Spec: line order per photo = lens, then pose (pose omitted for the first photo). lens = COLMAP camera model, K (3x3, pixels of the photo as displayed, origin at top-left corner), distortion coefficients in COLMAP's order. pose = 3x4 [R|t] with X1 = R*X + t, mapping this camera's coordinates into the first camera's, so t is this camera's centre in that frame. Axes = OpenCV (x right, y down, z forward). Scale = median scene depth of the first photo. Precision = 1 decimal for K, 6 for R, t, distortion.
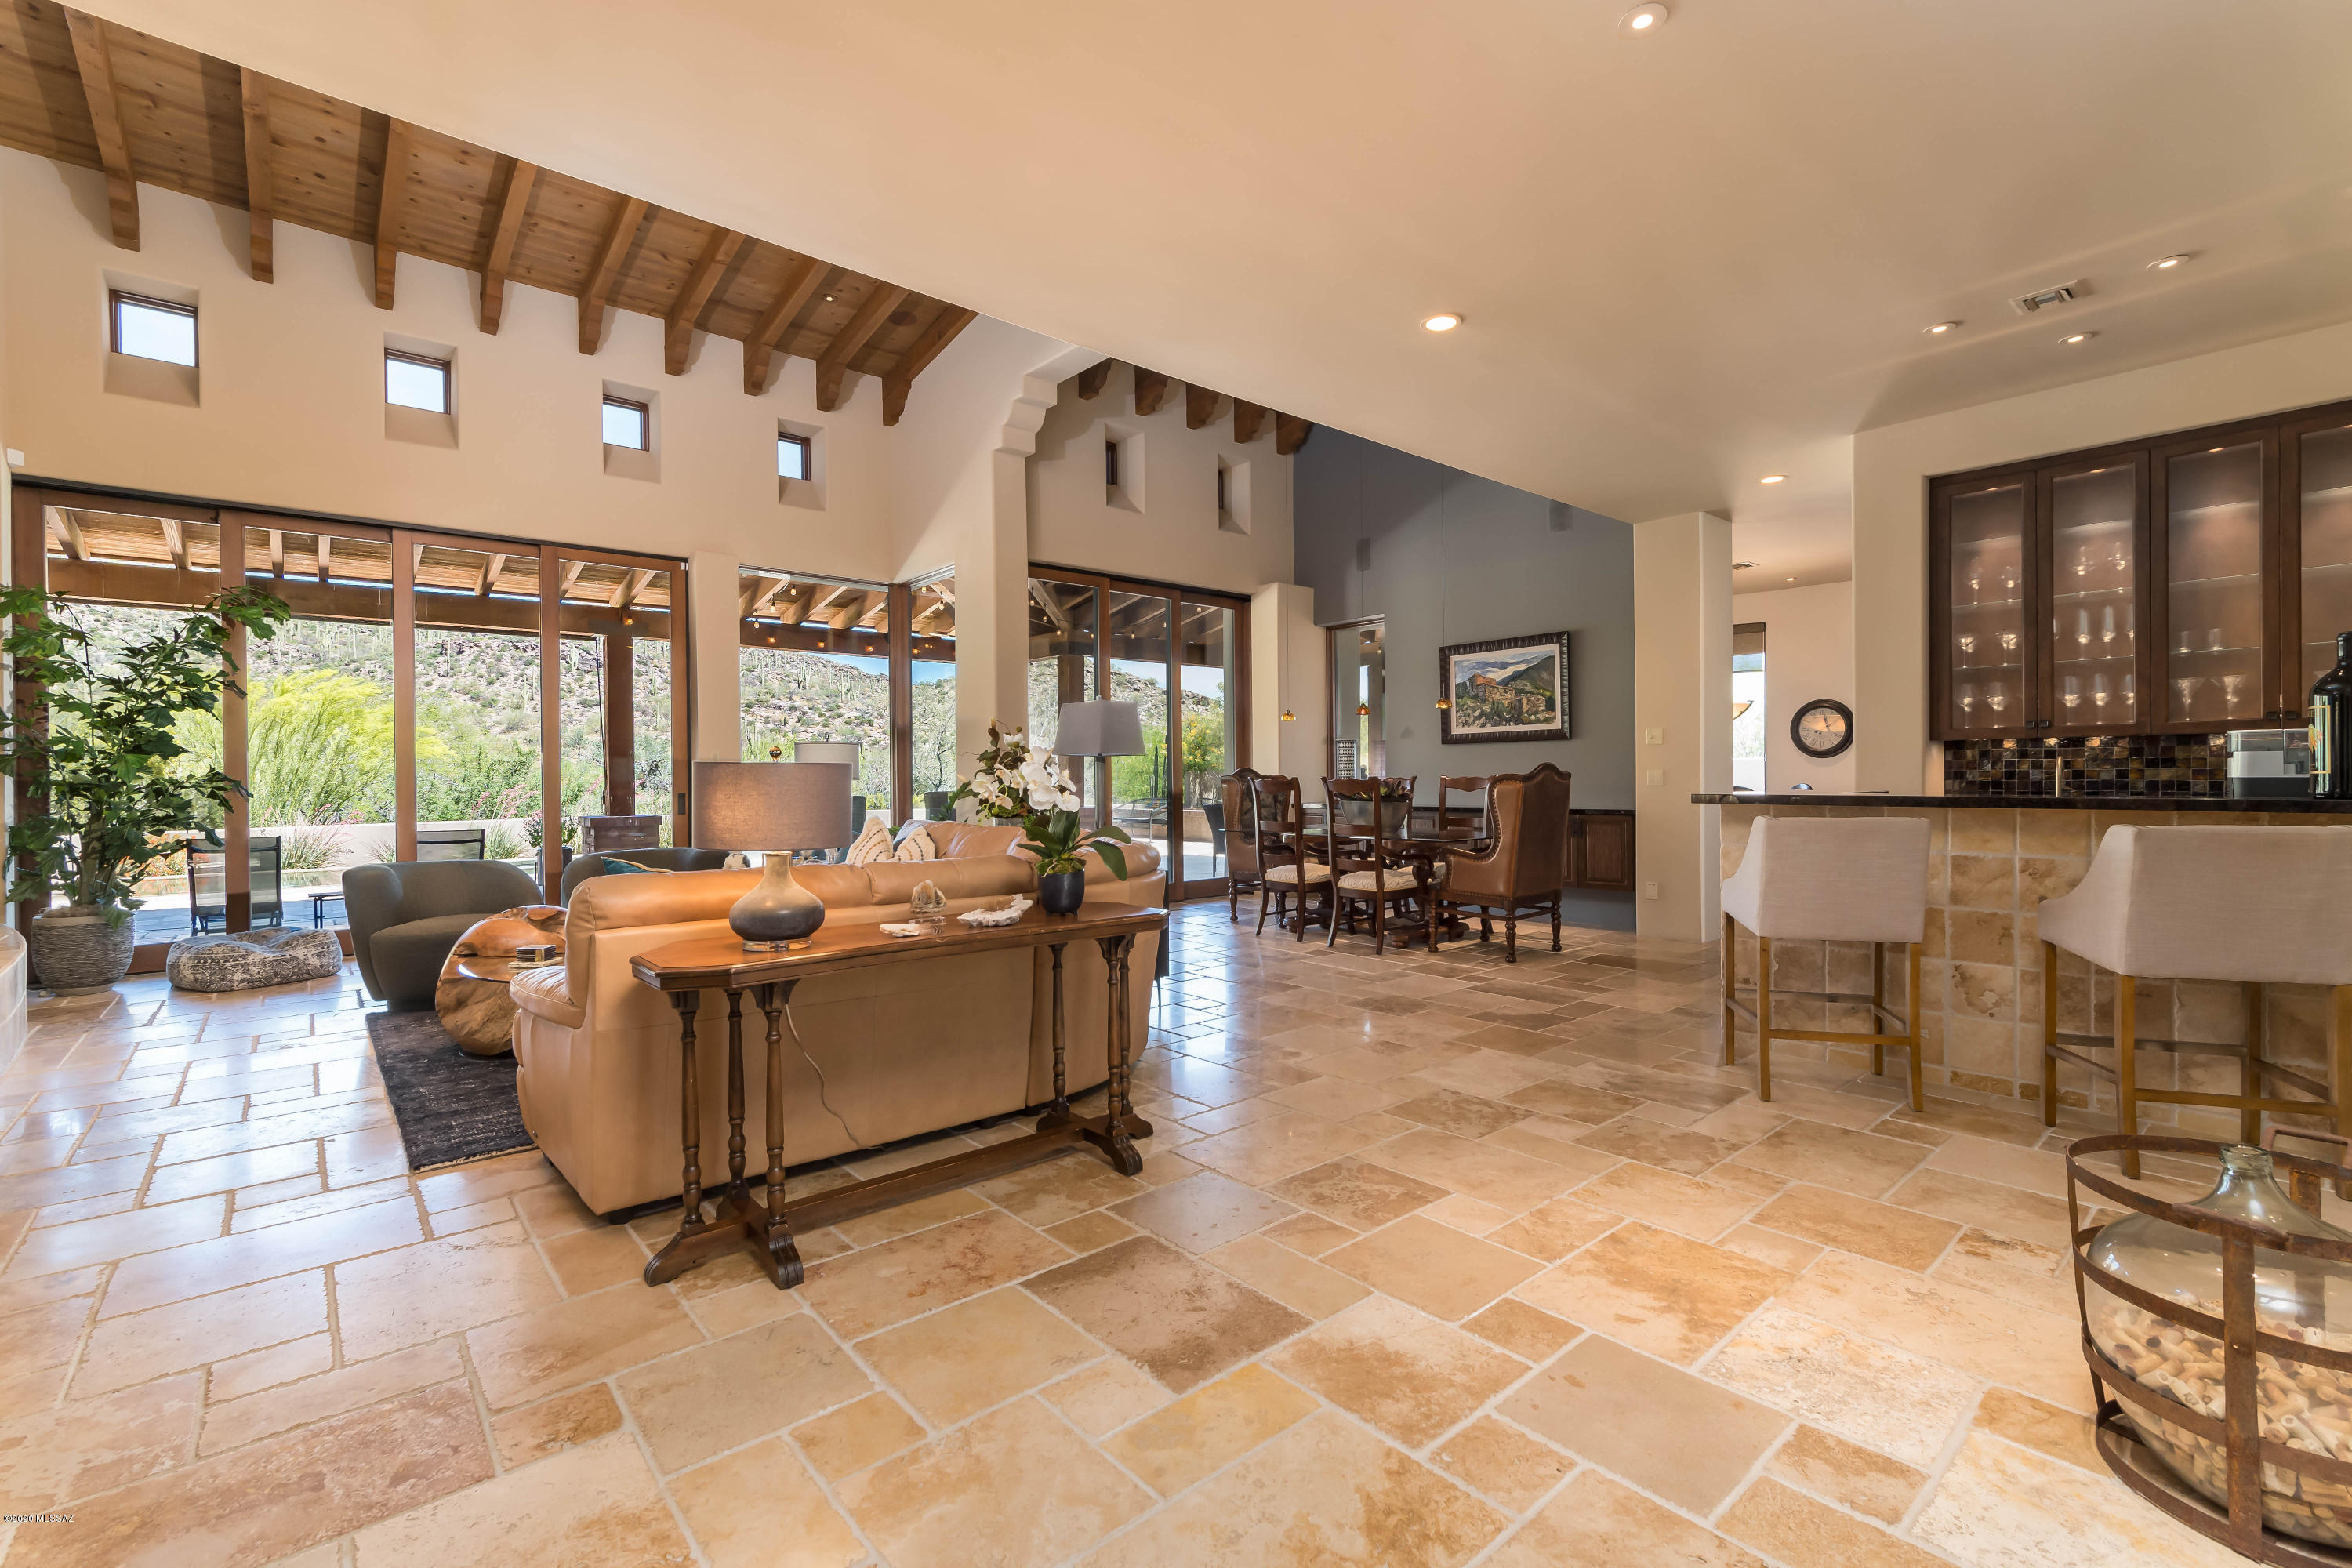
lens RADIAL K [[1019.1, 0, 1179.7], [0, 1019.1, 788.2], [0, 0, 1]] dist [-0.000862, 0.000416]
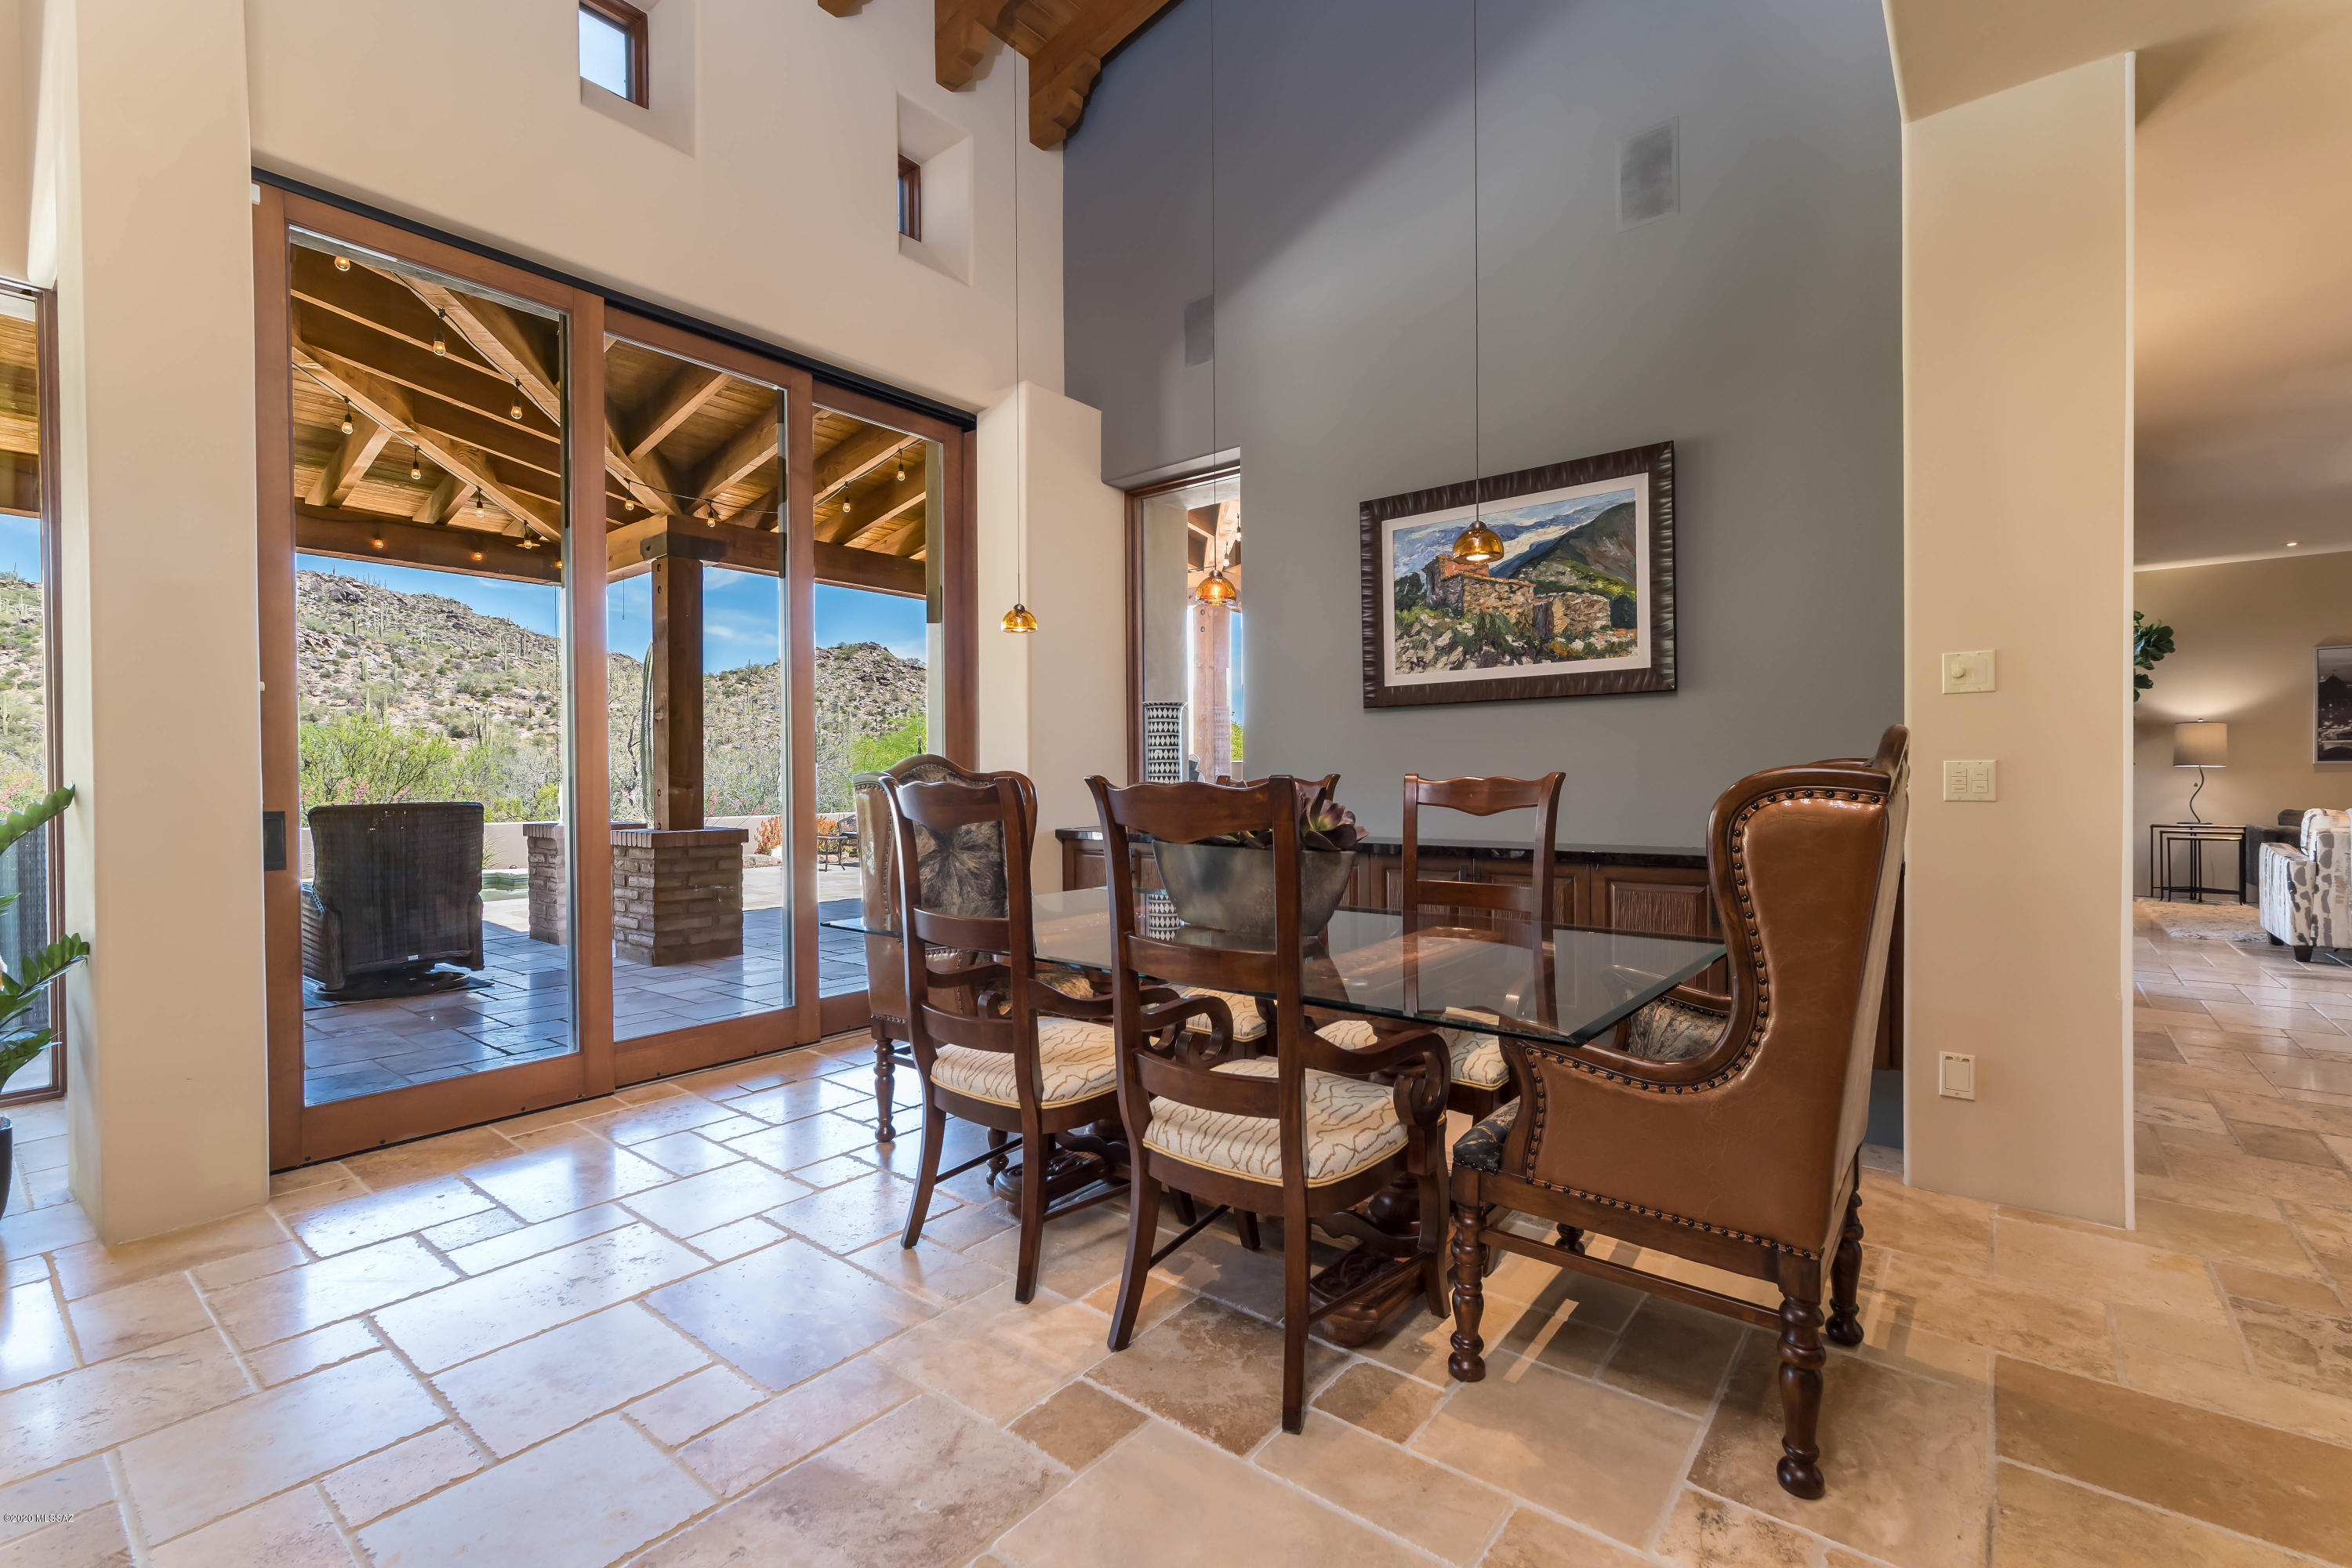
lens RADIAL K [[1019.1, 0, 1180.5], [0, 1019.1, 784.6], [0, 0, 1]] dist [-0.000862, 0.000416]
pose [[0.983456, 0.001518, 0.181139, 0.089406], [-0.000752, 0.999990, -0.004301, -0.005711], [-0.181144, 0.004093, 0.983448, 0.561550]]
